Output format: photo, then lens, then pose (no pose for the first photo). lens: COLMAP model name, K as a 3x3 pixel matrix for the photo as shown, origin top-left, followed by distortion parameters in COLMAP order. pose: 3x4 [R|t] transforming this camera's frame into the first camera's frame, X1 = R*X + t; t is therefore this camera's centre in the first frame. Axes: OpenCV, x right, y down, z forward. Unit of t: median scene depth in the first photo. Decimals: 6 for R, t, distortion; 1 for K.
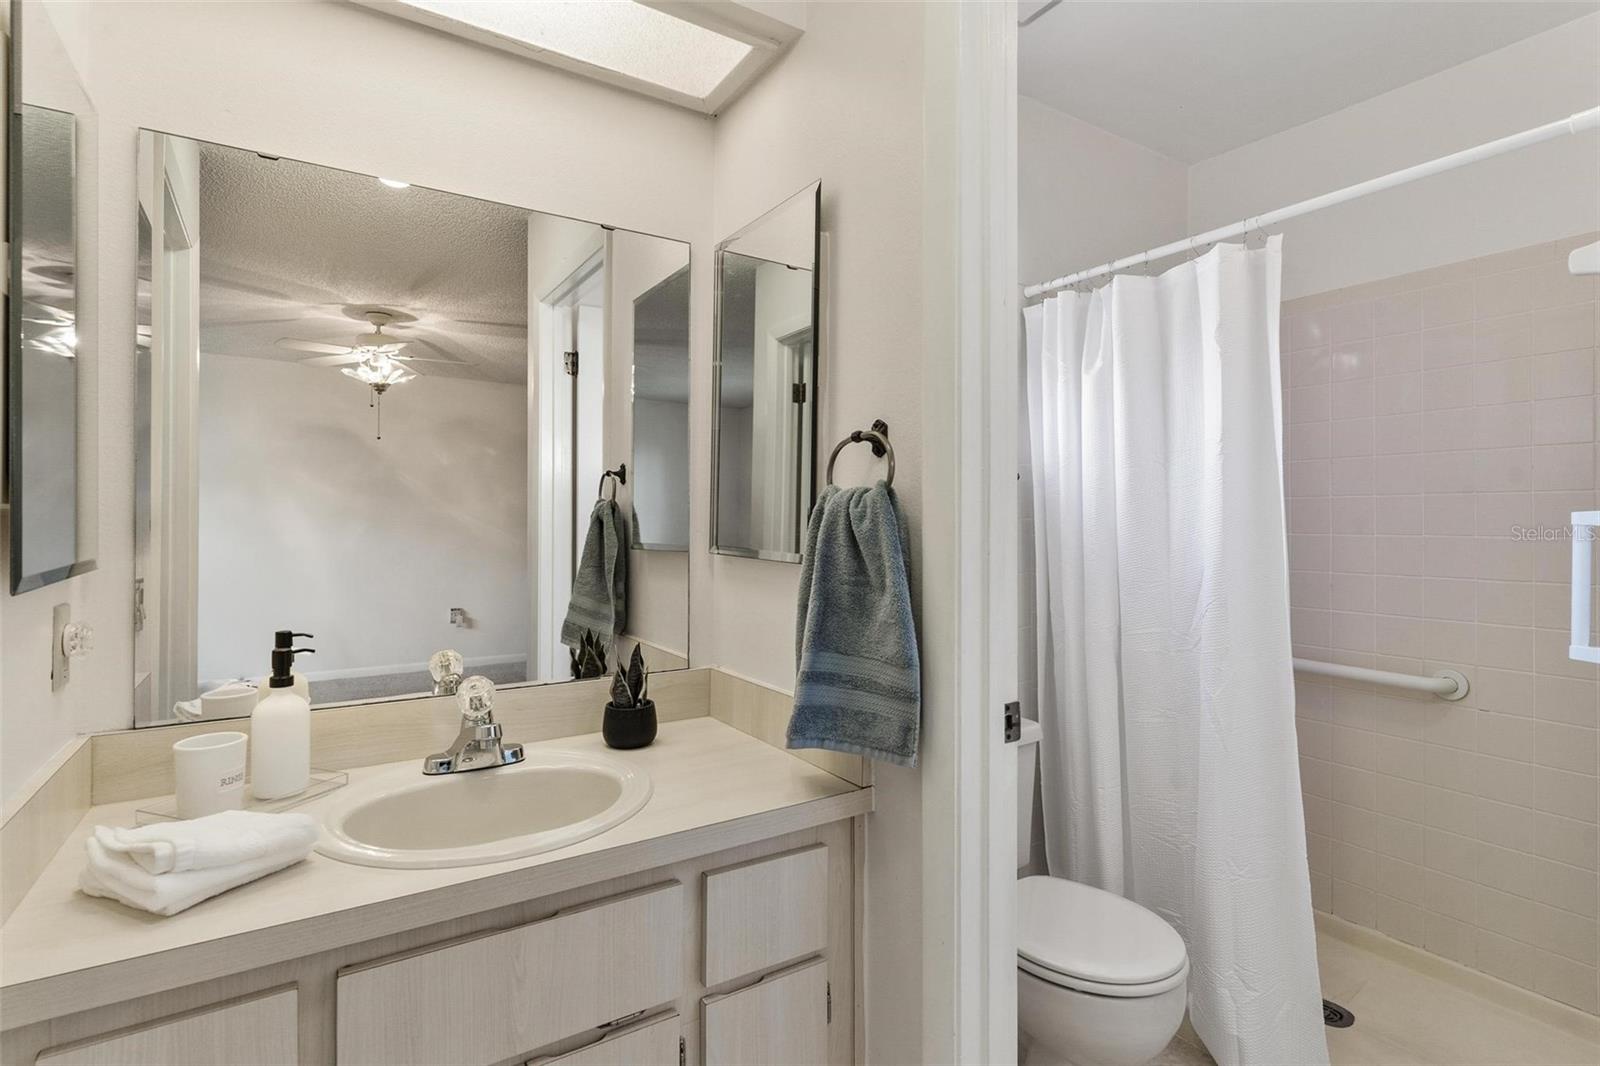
lens RADIAL K [[780.5, 0, 795.7], [0, 780.5, 516.4], [0, 0, 1]] dist [0.000070, -0.000786]
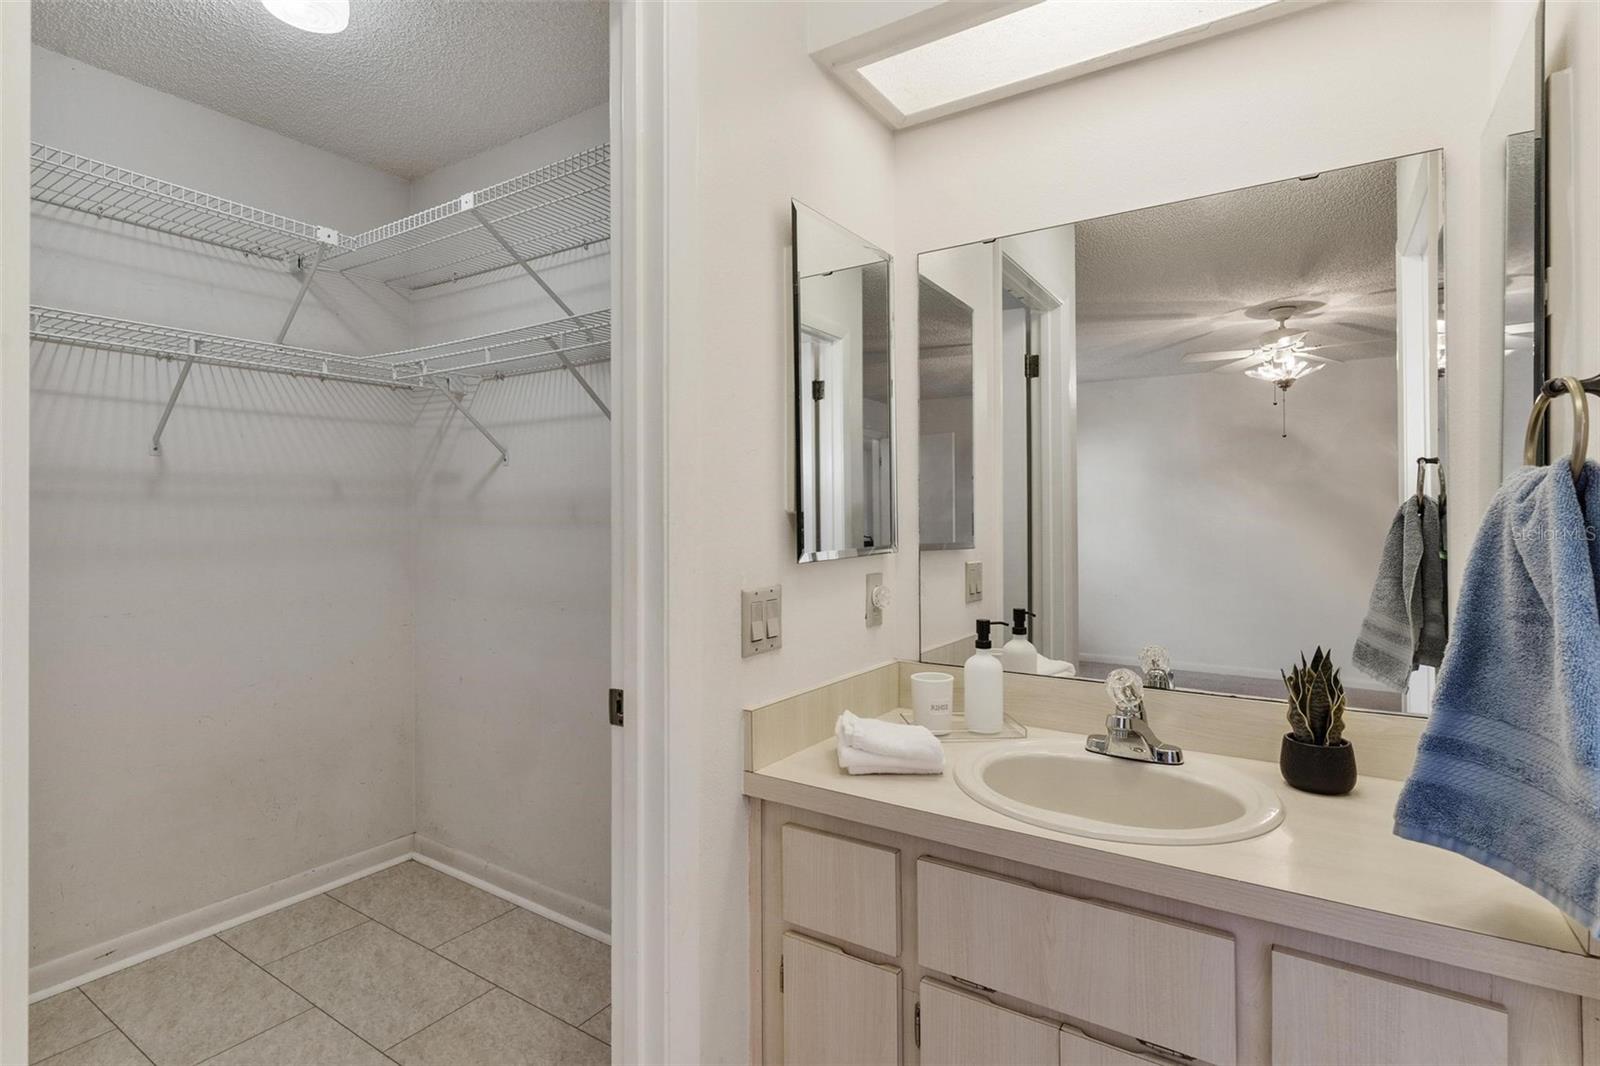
lens RADIAL K [[780.5, 0, 795.7], [0, 780.5, 516.4], [0, 0, 1]] dist [0.000070, -0.000786]
pose [[0.406521, -0.005743, -0.913623, 0.328428], [0.005536, 0.999977, -0.003823, 0.000712], [0.913624, -0.003504, 0.406544, 0.149842]]
